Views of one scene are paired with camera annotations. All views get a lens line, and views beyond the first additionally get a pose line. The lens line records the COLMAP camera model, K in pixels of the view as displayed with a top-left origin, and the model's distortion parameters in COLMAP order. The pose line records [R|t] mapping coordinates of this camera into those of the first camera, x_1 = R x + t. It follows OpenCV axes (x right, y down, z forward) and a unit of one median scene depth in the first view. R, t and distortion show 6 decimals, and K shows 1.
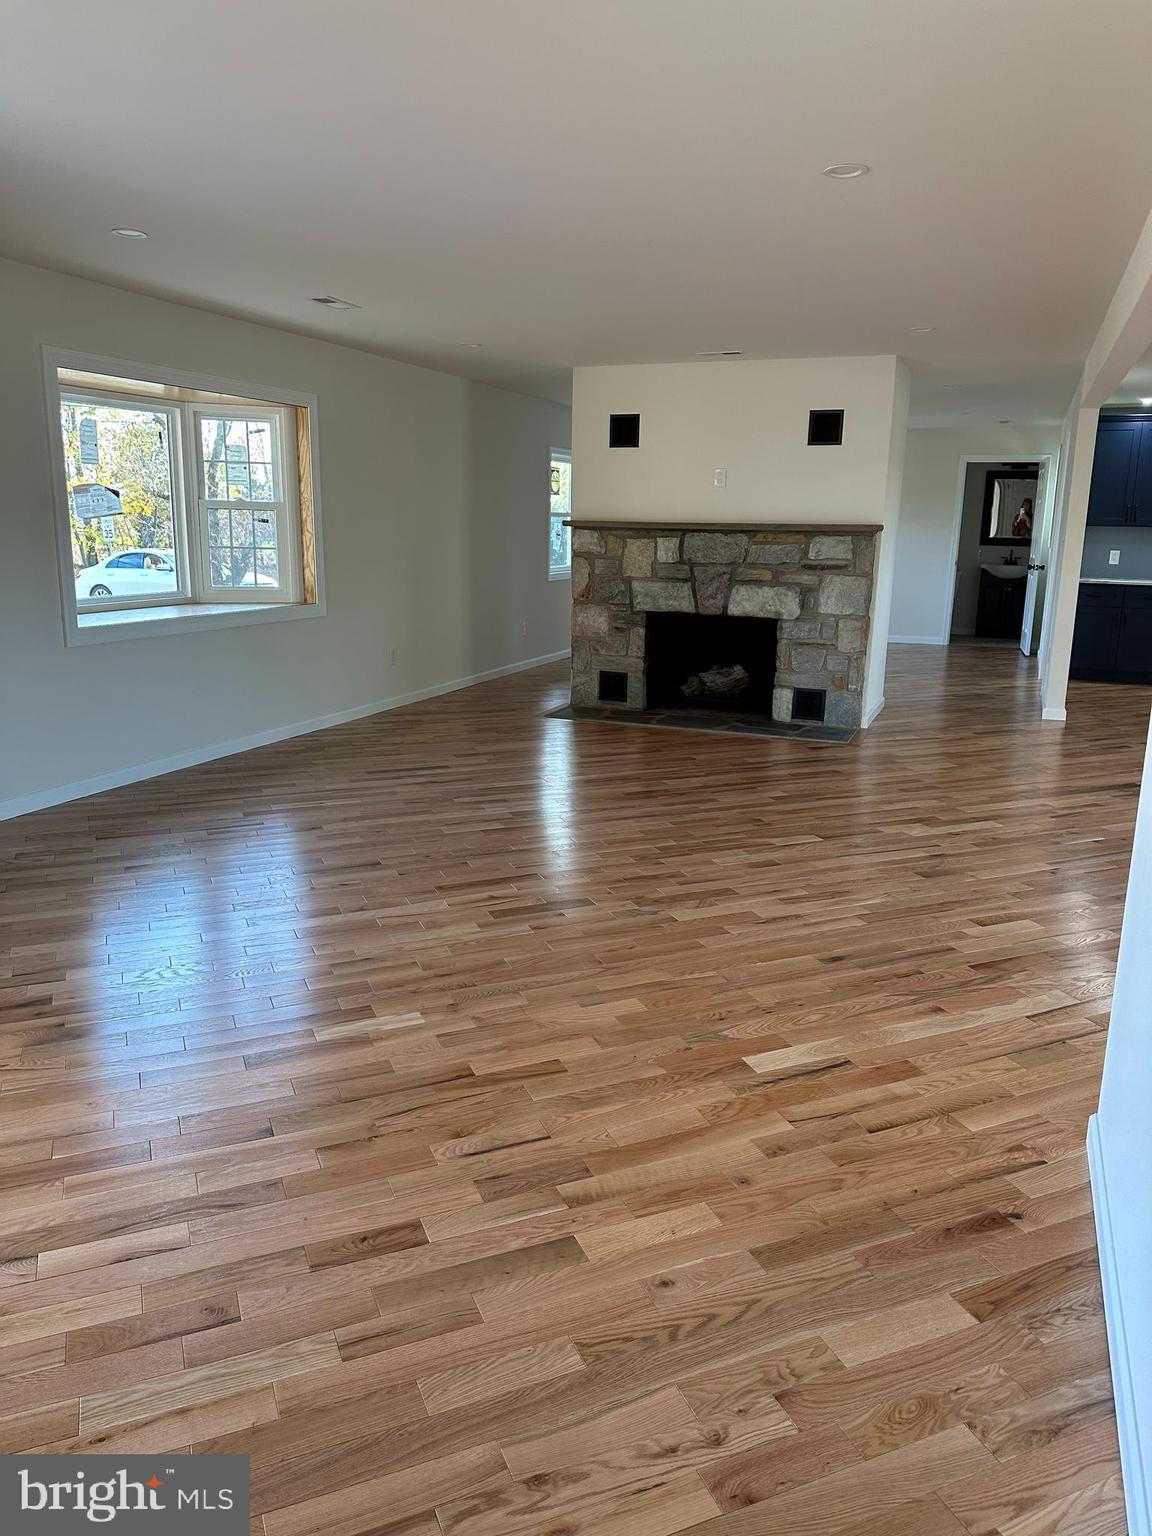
lens RADIAL K [[1081.9, 0, 571.4], [0, 1081.9, 763.3], [0, 0, 1]] dist [0.171794, -0.336076]
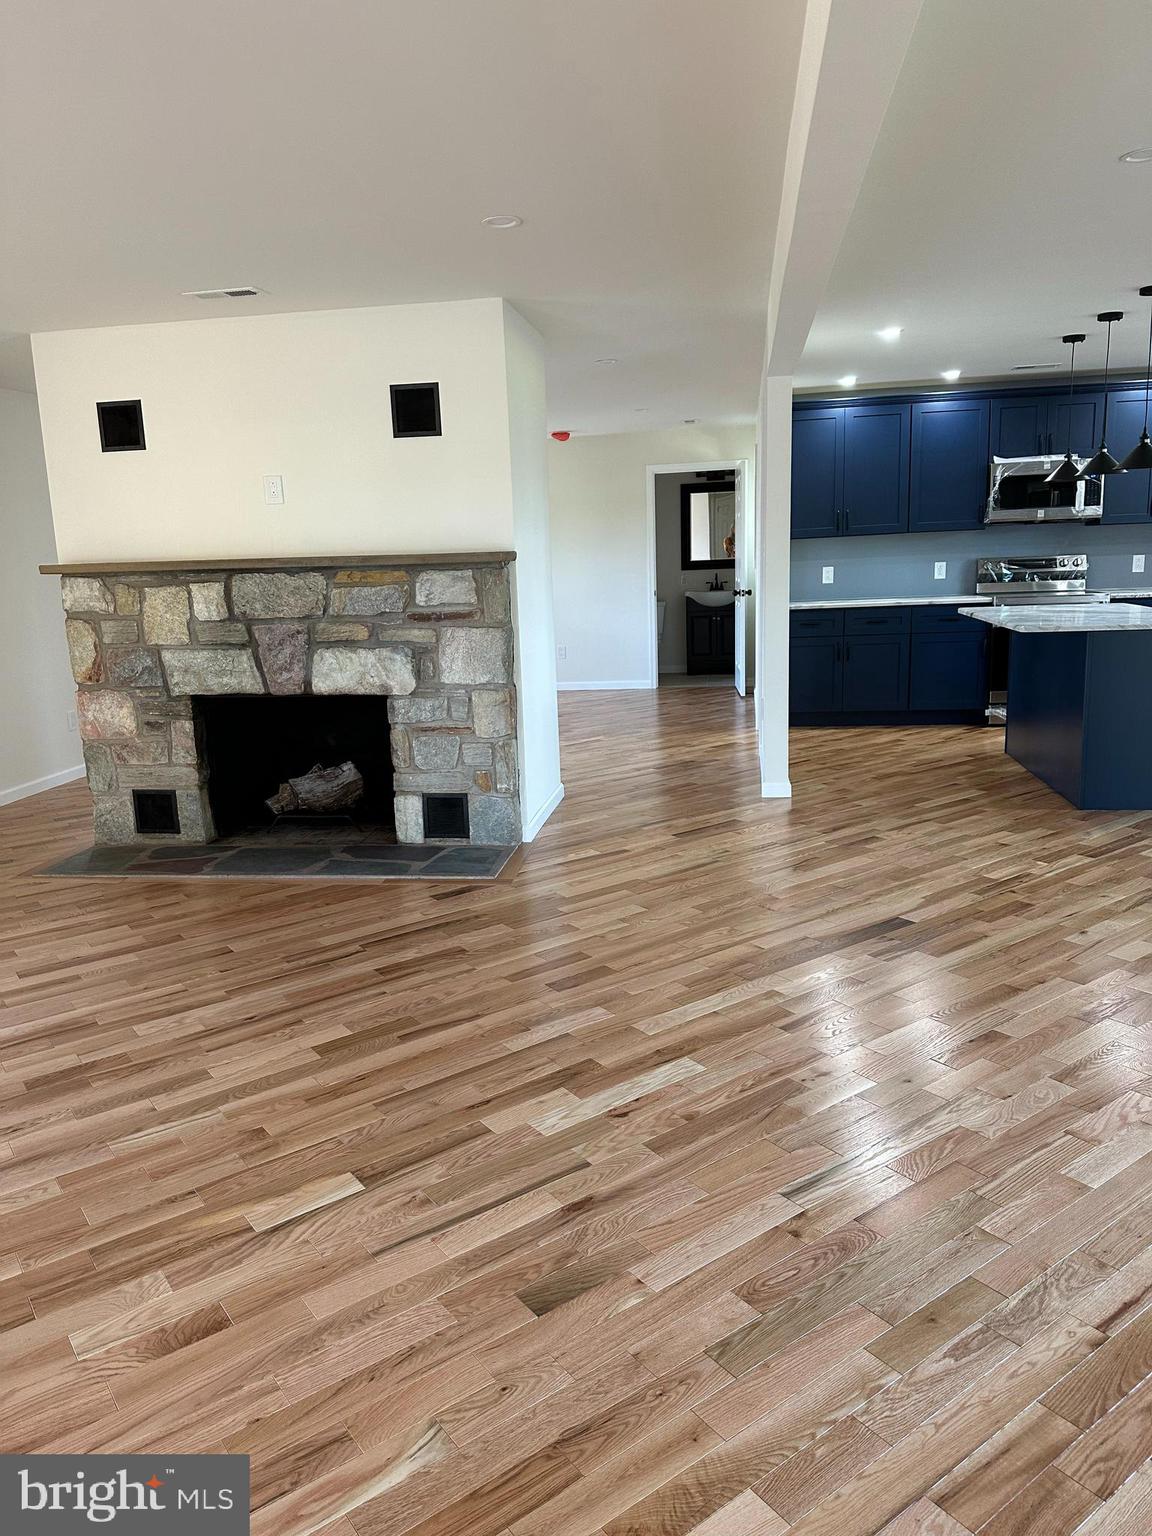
lens RADIAL K [[1081.9, 0, 571.4], [0, 1081.9, 763.3], [0, 0, 1]] dist [0.171794, -0.336076]
pose [[0.972487, -0.096205, 0.212165, 0.152260], [0.102803, 0.994495, -0.020261, -0.064452], [-0.209048, 0.041515, 0.977024, 0.317803]]
